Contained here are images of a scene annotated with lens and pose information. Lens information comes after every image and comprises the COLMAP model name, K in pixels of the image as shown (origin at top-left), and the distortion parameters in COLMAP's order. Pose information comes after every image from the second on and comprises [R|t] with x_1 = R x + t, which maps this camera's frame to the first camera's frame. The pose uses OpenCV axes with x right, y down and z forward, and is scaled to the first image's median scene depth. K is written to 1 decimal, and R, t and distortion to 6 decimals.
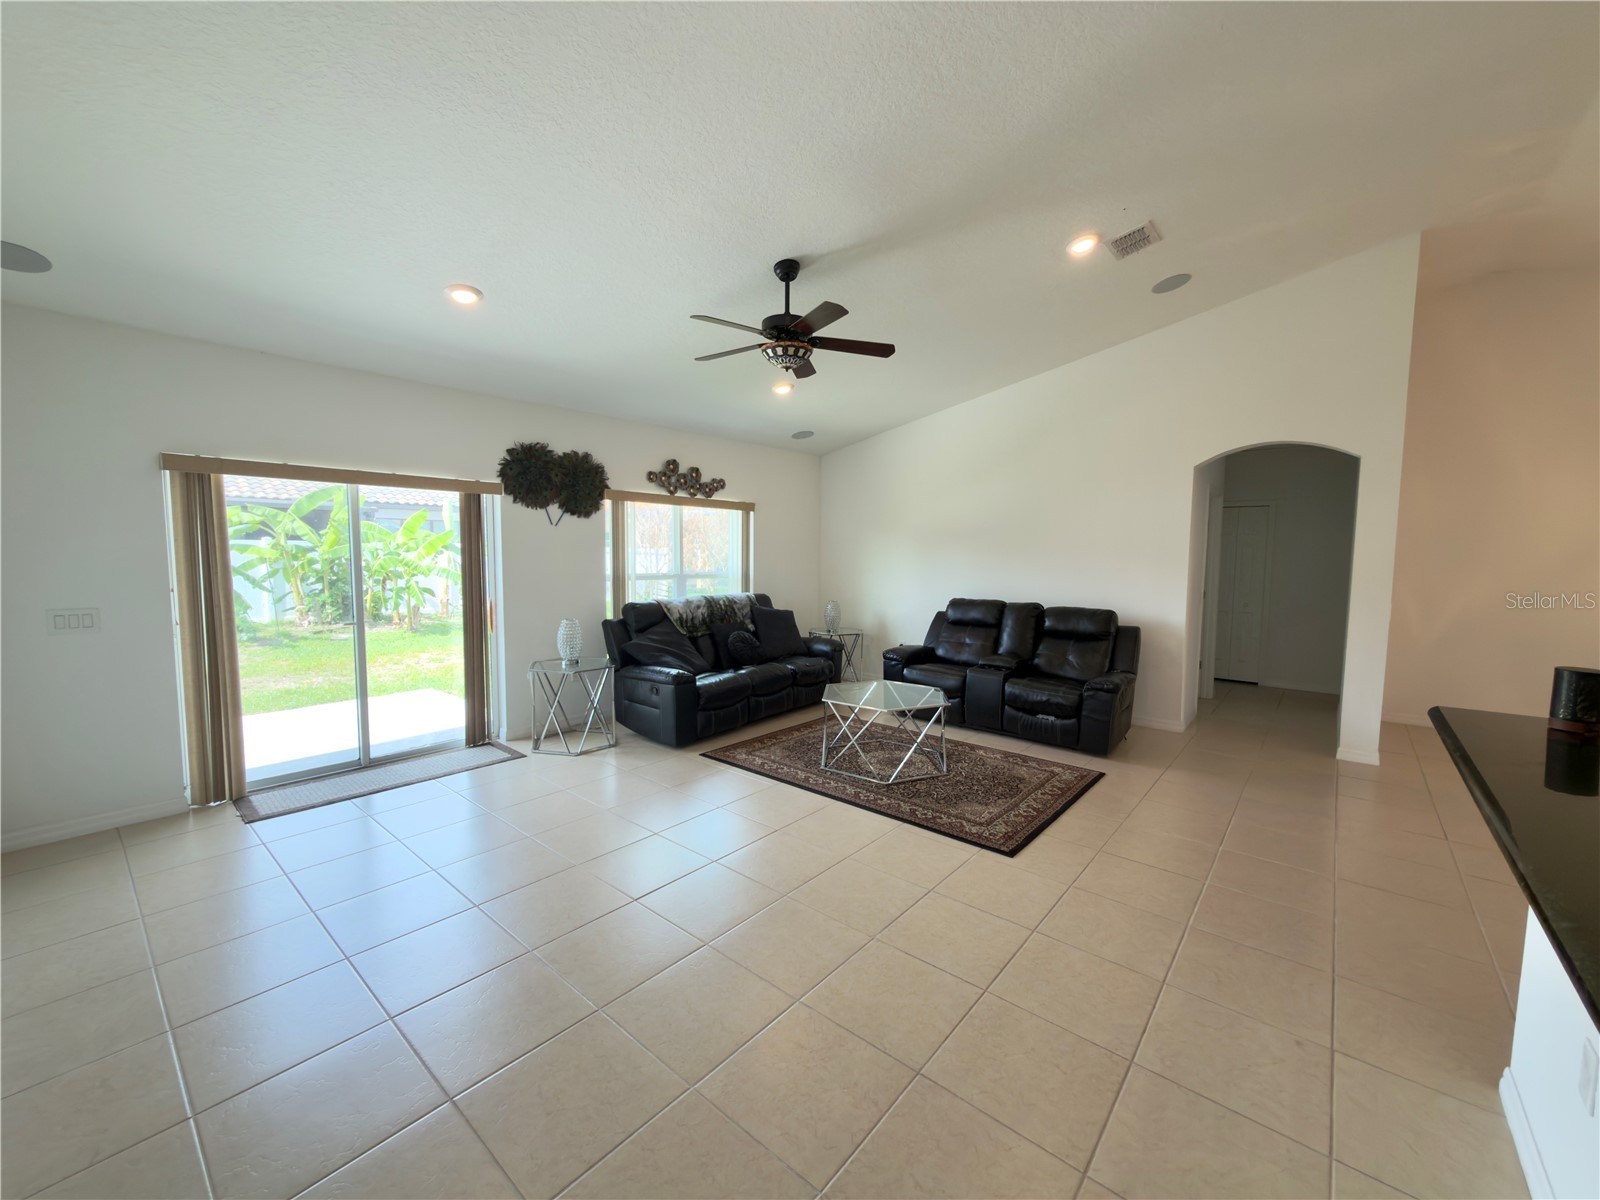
lens RADIAL K [[637.1, 0, 802.0], [0, 637.1, 604.3], [0, 0, 1]] dist [-0.004251, 0.001593]
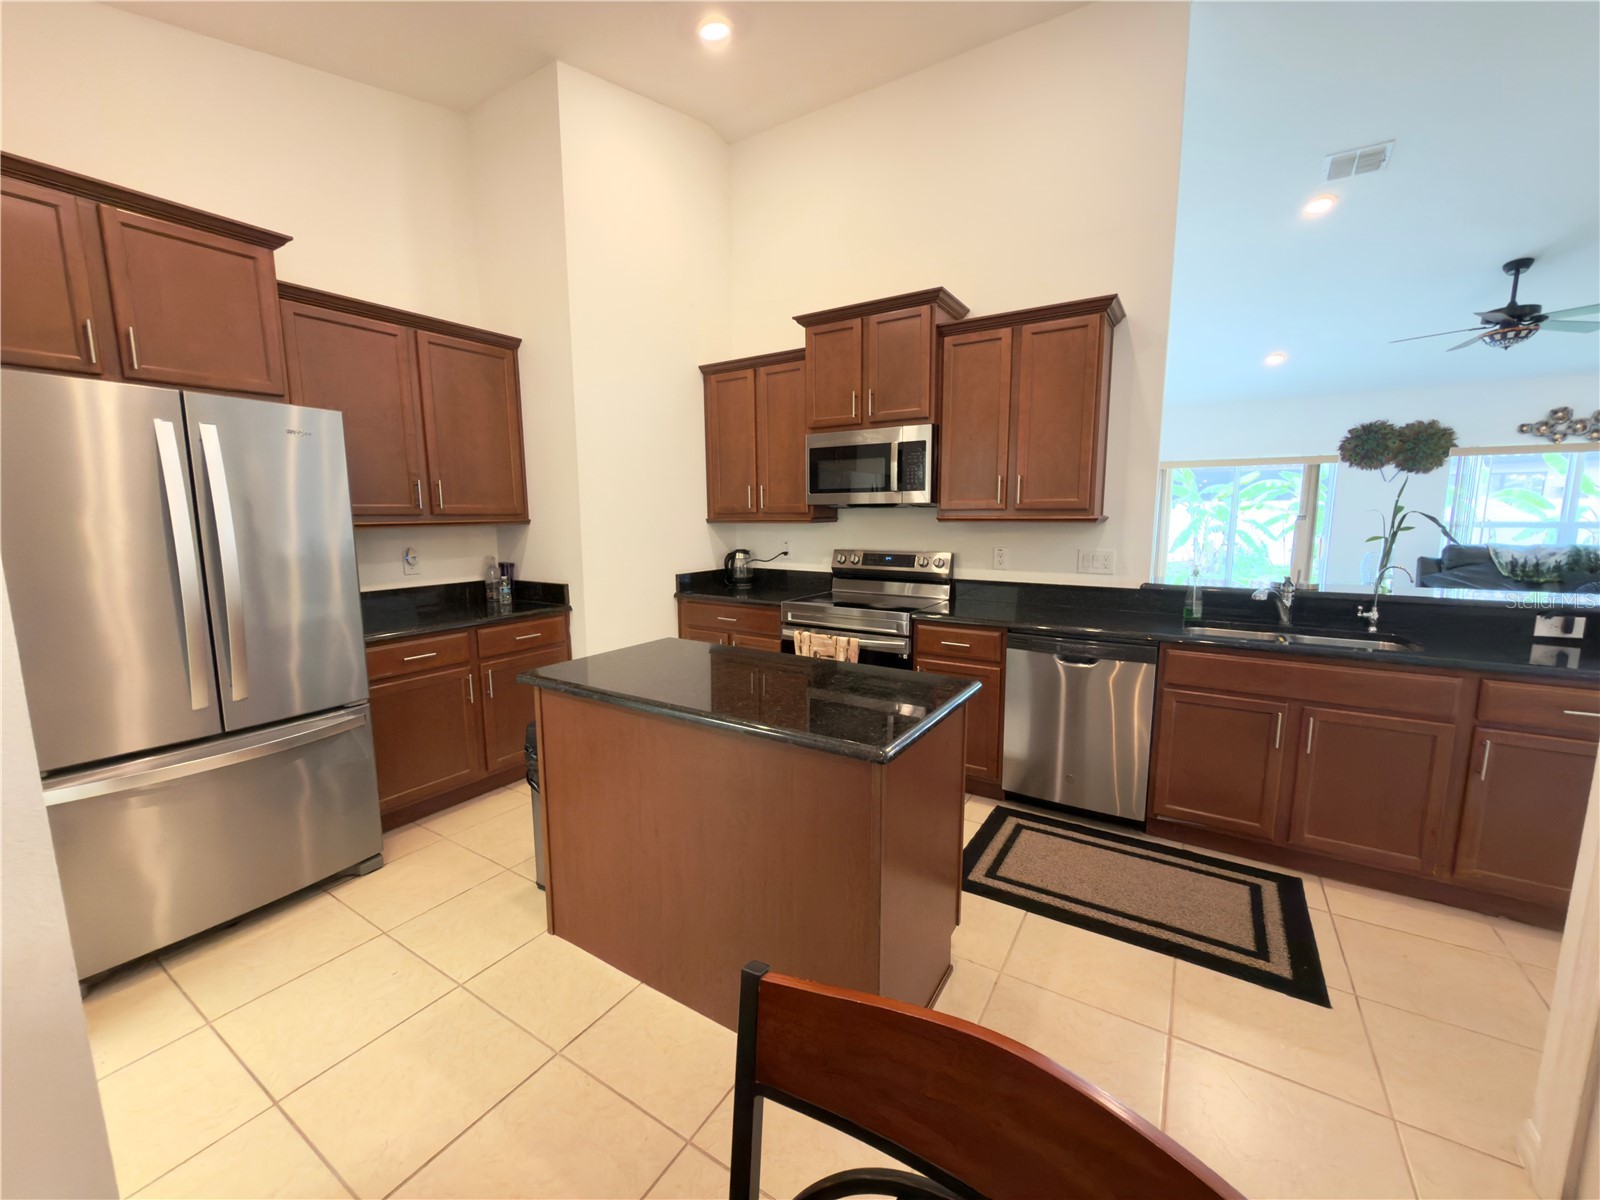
lens RADIAL K [[637.1, 0, 805.4], [0, 637.1, 598.2], [0, 0, 1]] dist [-0.004251, 0.001593]
pose [[0.134253, 0.127521, -0.982708, 0.798828], [-0.076392, 0.990066, 0.118039, 0.053060], [0.987998, 0.059223, 0.142661, -0.370380]]
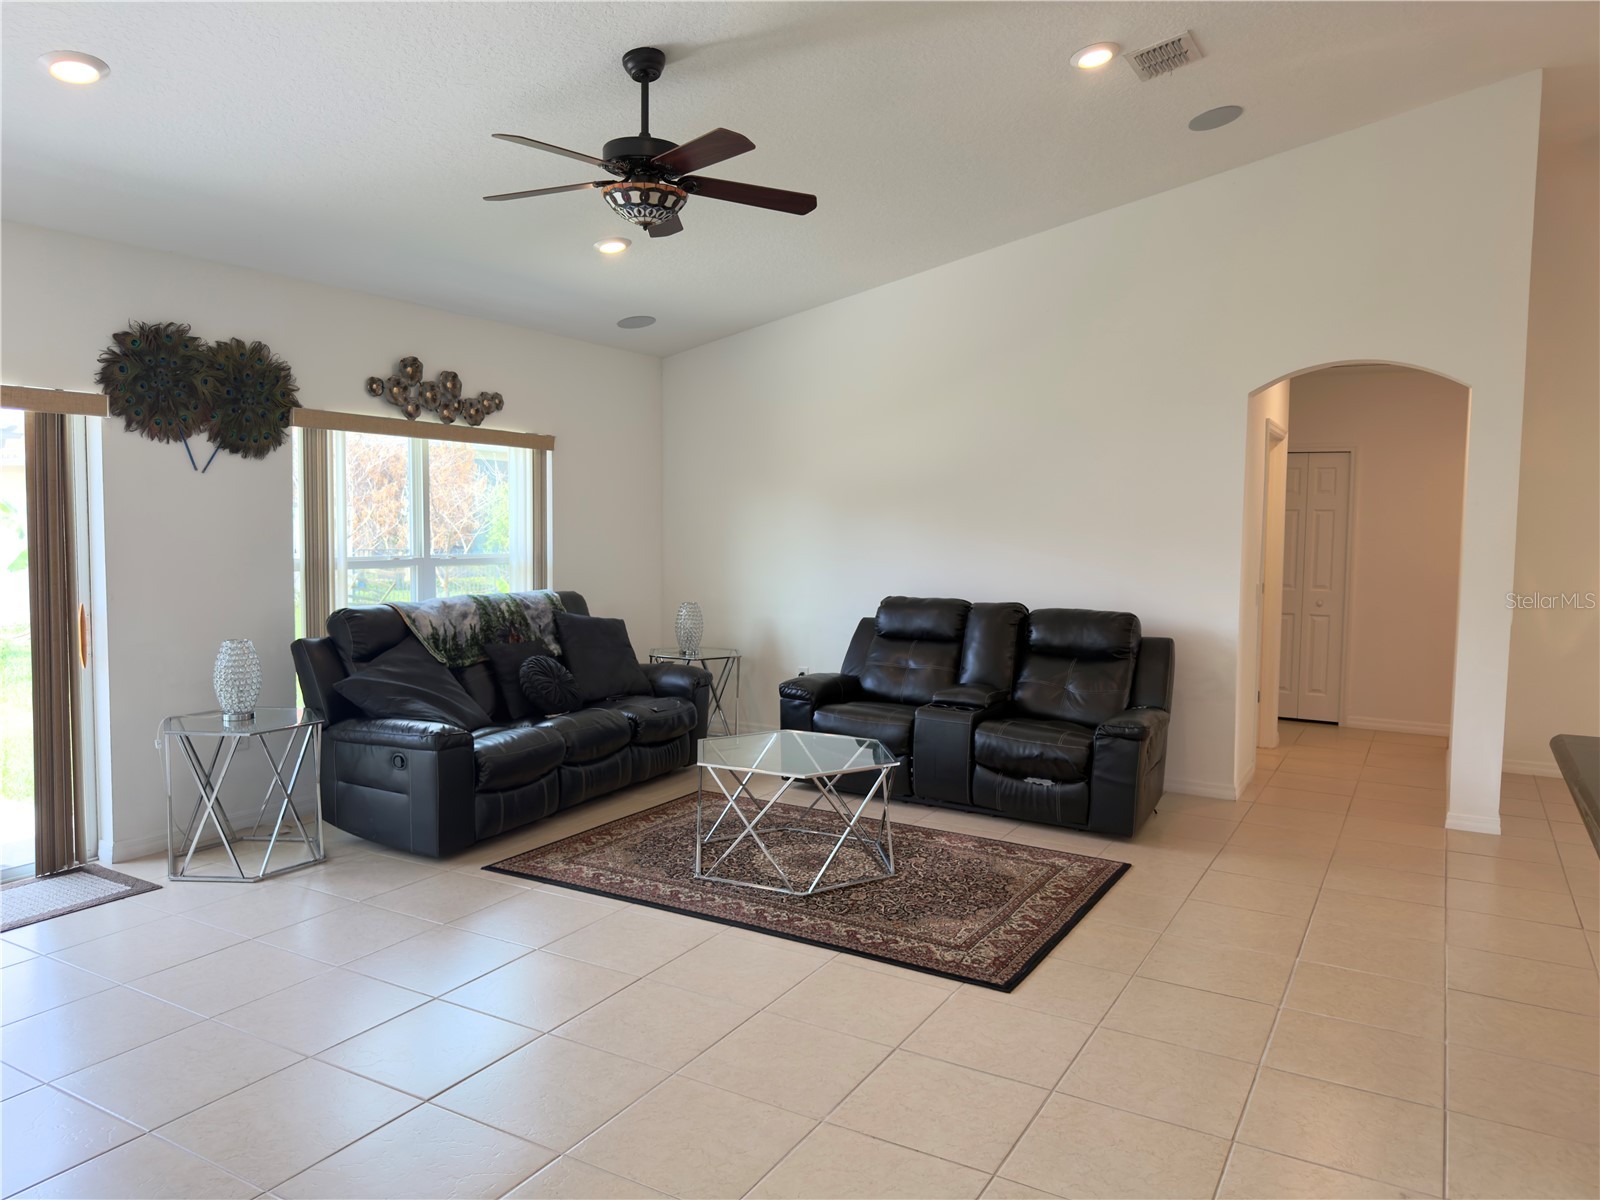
lens RADIAL K [[1126.8, 0, 795.3], [0, 1126.8, 601.3], [0, 0, 1]] dist [0.027962, -0.035214]
pose [[0.983998, -0.009104, 0.177945, -0.057196], [0.010119, 0.999937, -0.004796, -0.000451], [-0.177890, 0.006520, 0.984029, -0.069840]]
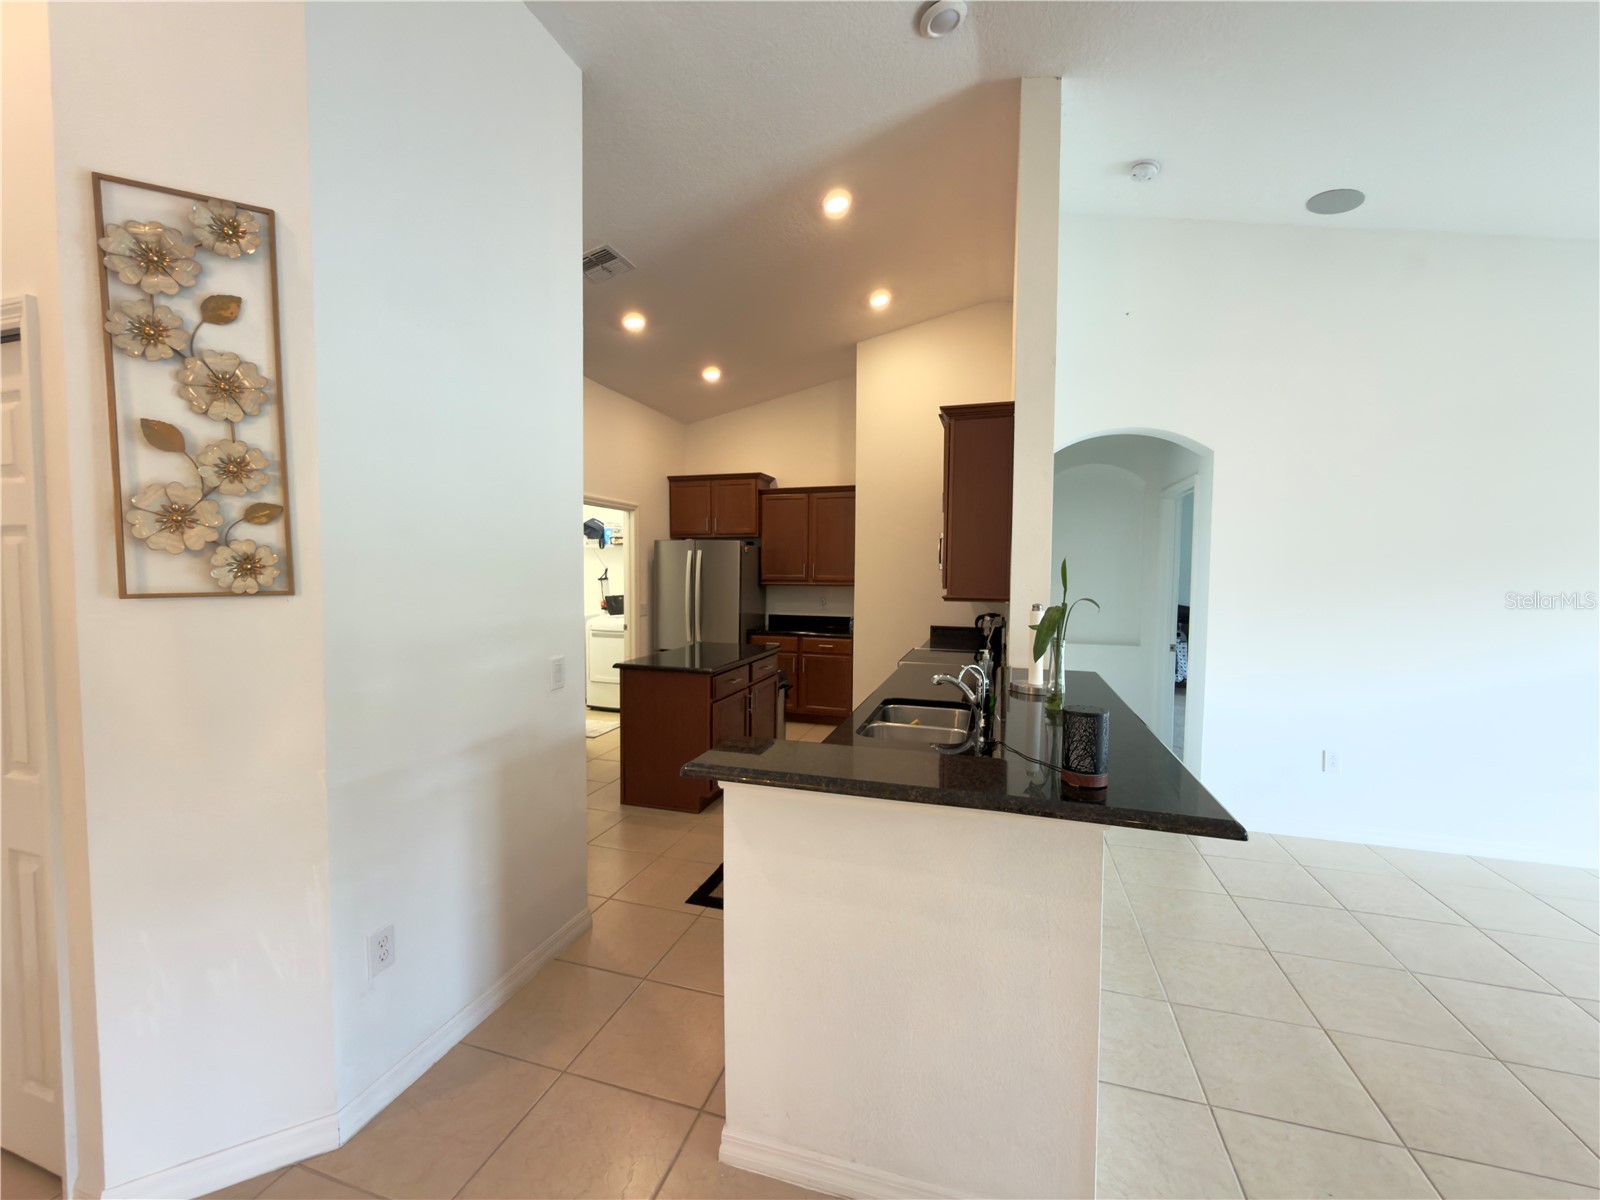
lens RADIAL K [[637.1, 0, 798.7], [0, 637.1, 600.5], [0, 0, 1]] dist [-0.004251, 0.001593]
pose [[-0.922862, 0.002219, -0.385123, 0.637458], [-0.047536, 0.991681, 0.119624, -0.041145], [0.382185, 0.128704, -0.915079, 0.547636]]
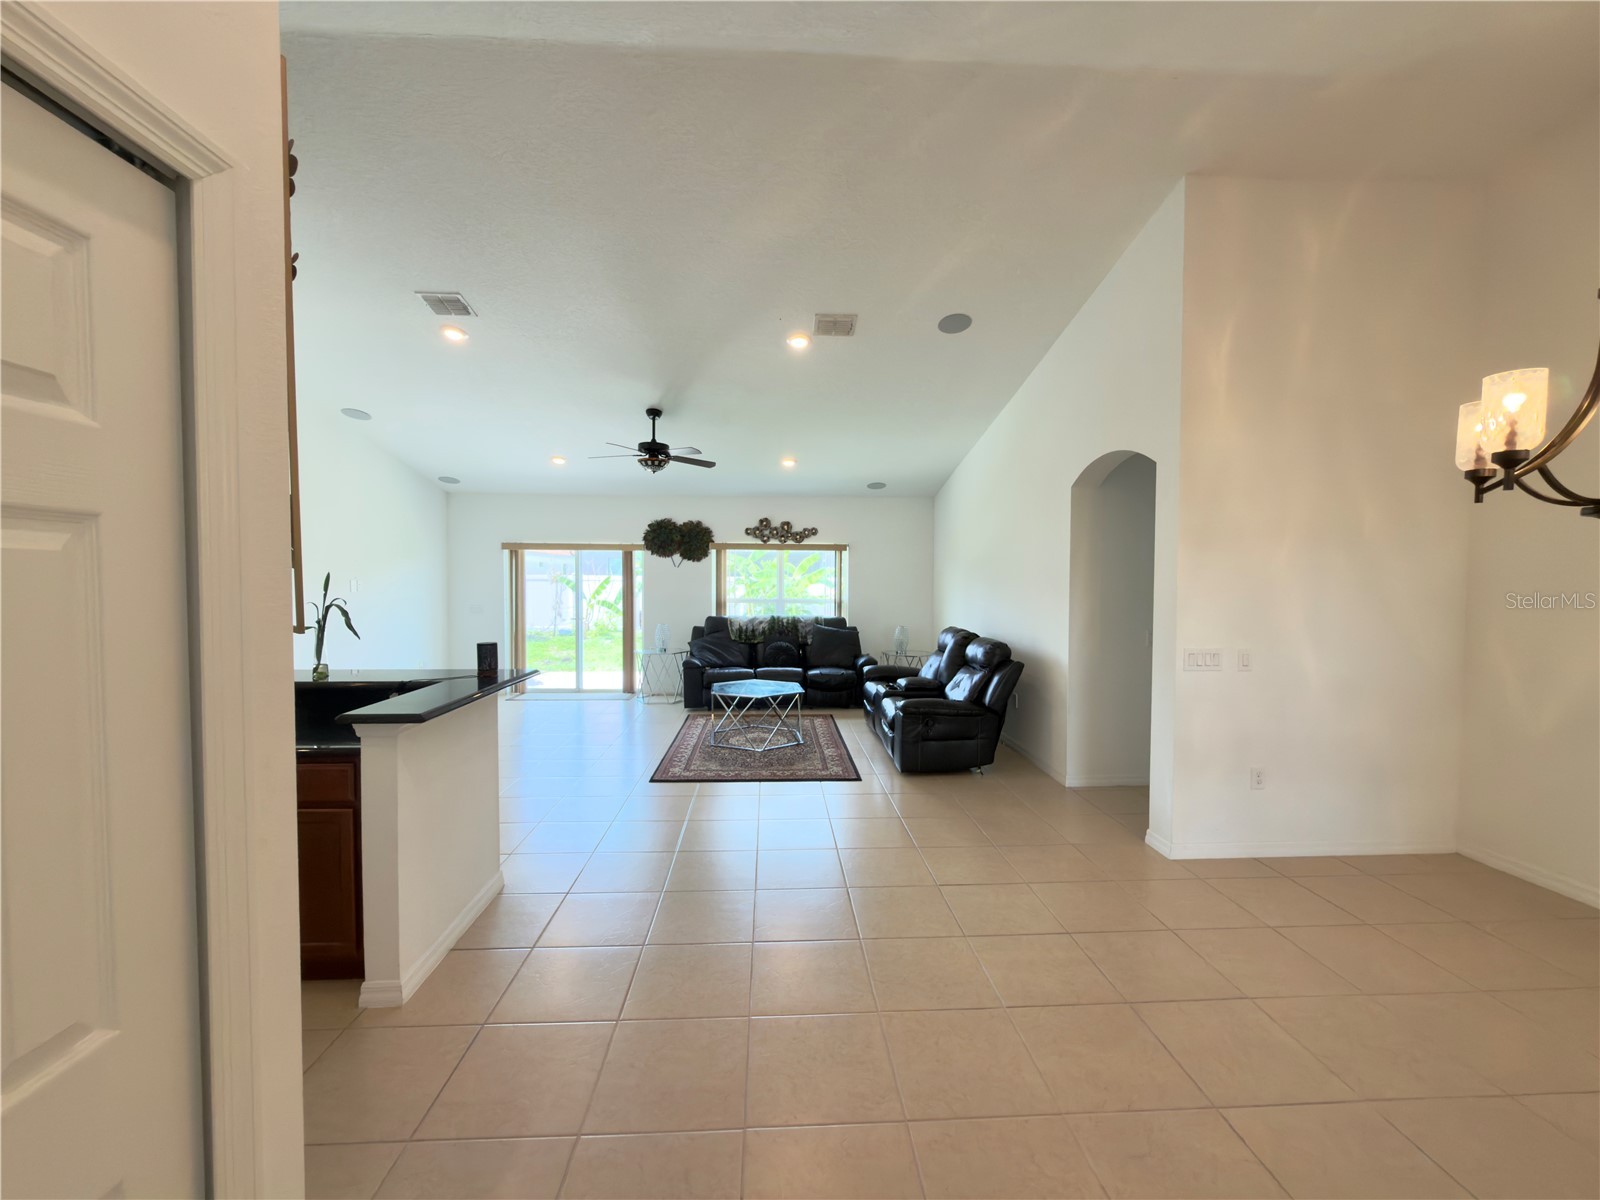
lens RADIAL K [[637.1, 0, 805.9], [0, 637.1, 598.0], [0, 0, 1]] dist [-0.004251, 0.001593]
pose [[0.688568, 0.015688, -0.725002, 1.076686], [-0.059341, 0.997632, -0.034771, -0.007388], [0.722739, 0.066965, 0.687869, 0.123791]]
